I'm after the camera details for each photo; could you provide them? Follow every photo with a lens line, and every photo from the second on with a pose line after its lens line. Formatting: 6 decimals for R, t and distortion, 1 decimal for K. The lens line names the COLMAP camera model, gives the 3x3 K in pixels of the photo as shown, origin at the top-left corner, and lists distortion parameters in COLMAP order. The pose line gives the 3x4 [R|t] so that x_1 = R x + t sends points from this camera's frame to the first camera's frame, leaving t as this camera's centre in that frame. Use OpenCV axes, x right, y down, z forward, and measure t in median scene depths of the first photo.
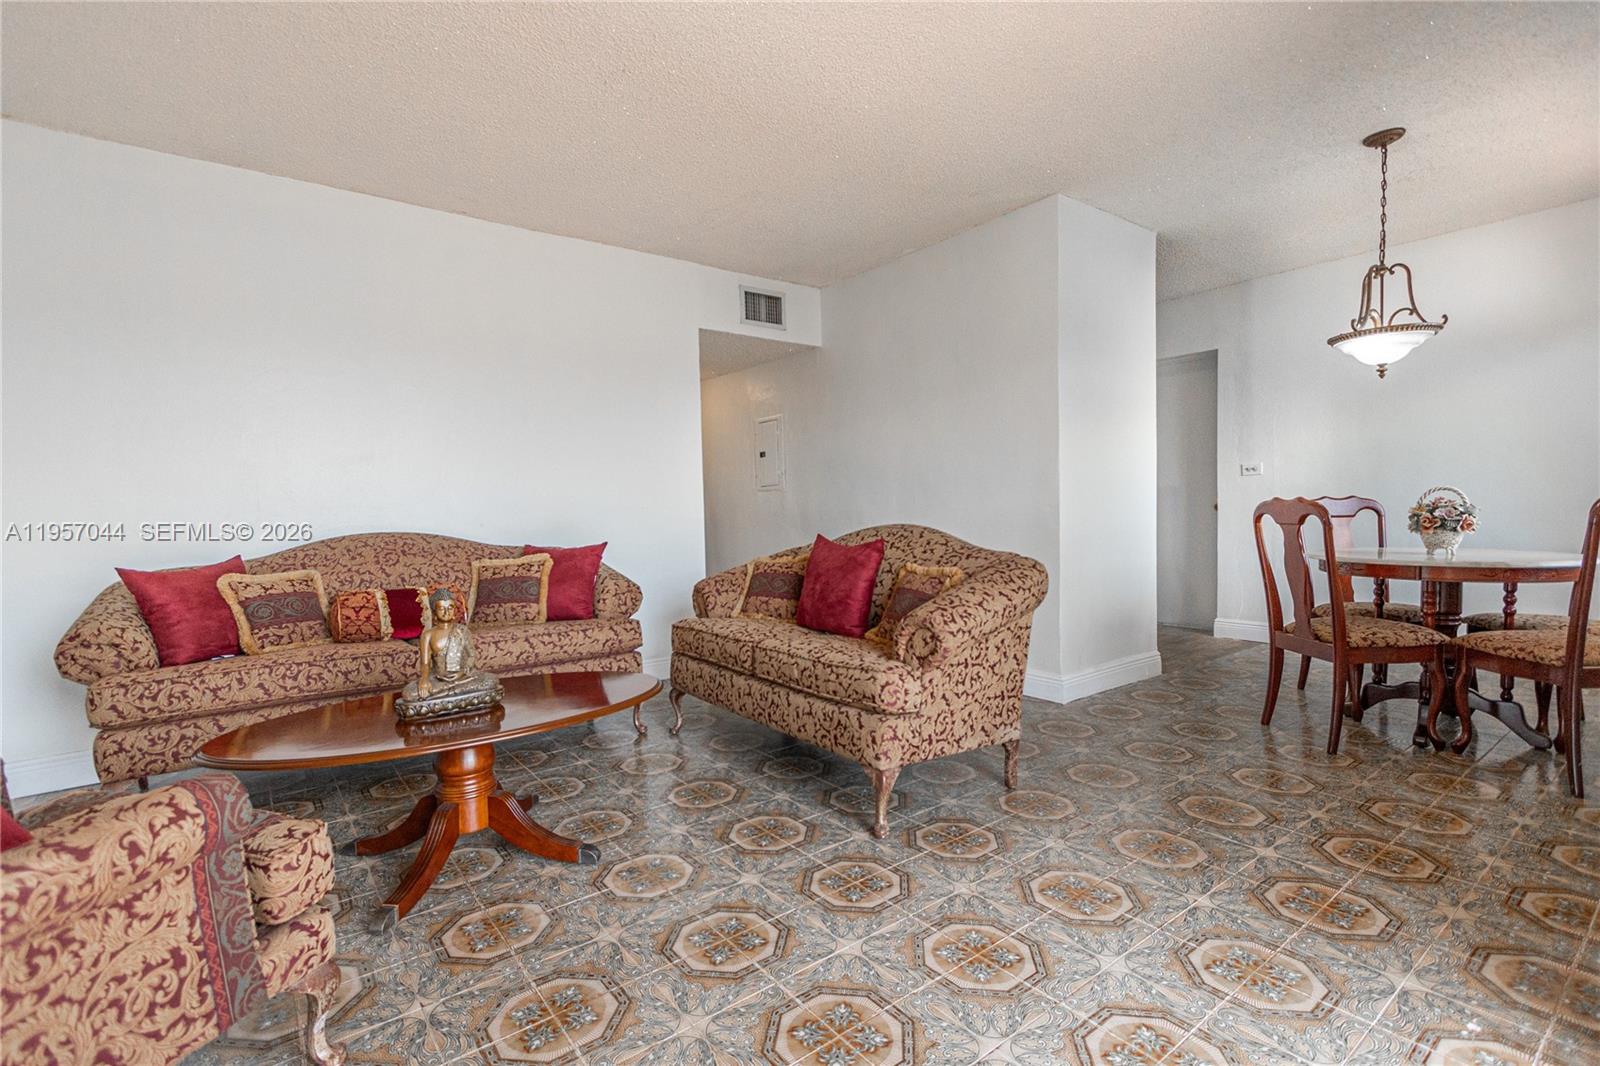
lens RADIAL K [[729.7, 0, 793.9], [0, 729.7, 537.3], [0, 0, 1]] dist [0.001700, -0.000949]
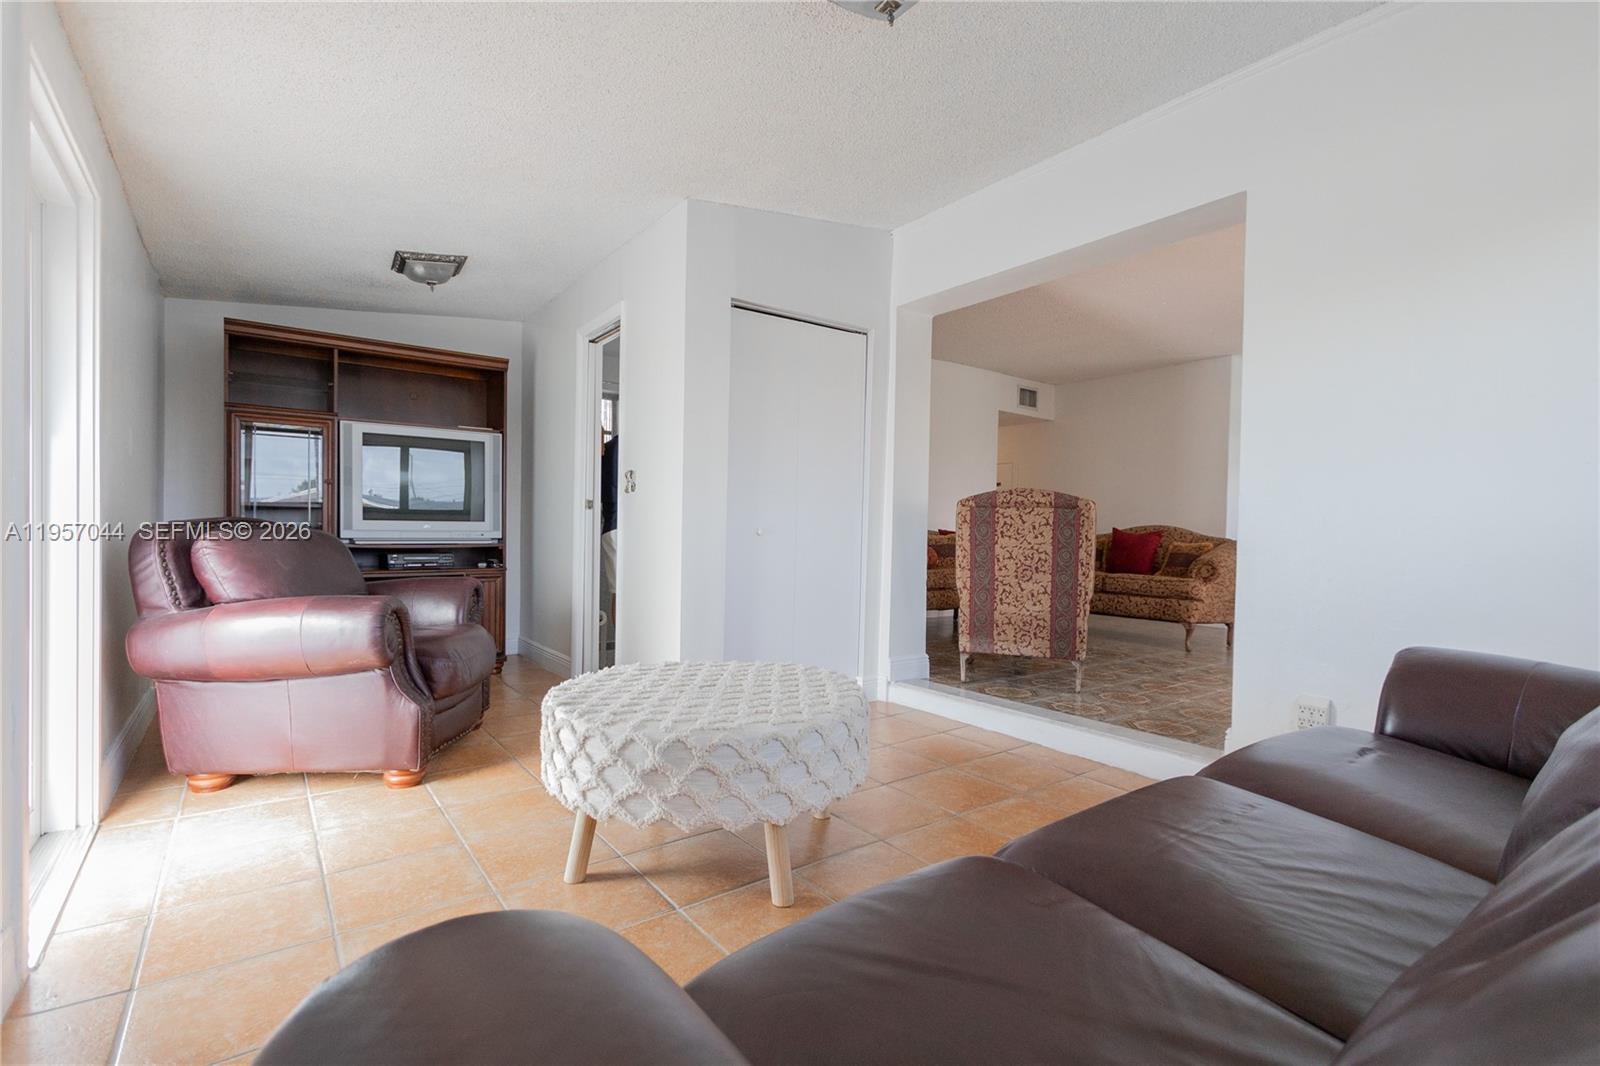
lens RADIAL K [[729.7, 0, 793.9], [0, 729.7, 537.3], [0, 0, 1]] dist [0.001700, -0.000949]
pose [[0.998519, 0.036984, 0.039906, -1.008533], [-0.036269, 0.999171, -0.018489, 0.099190], [-0.040556, 0.017014, 0.999032, -1.063967]]
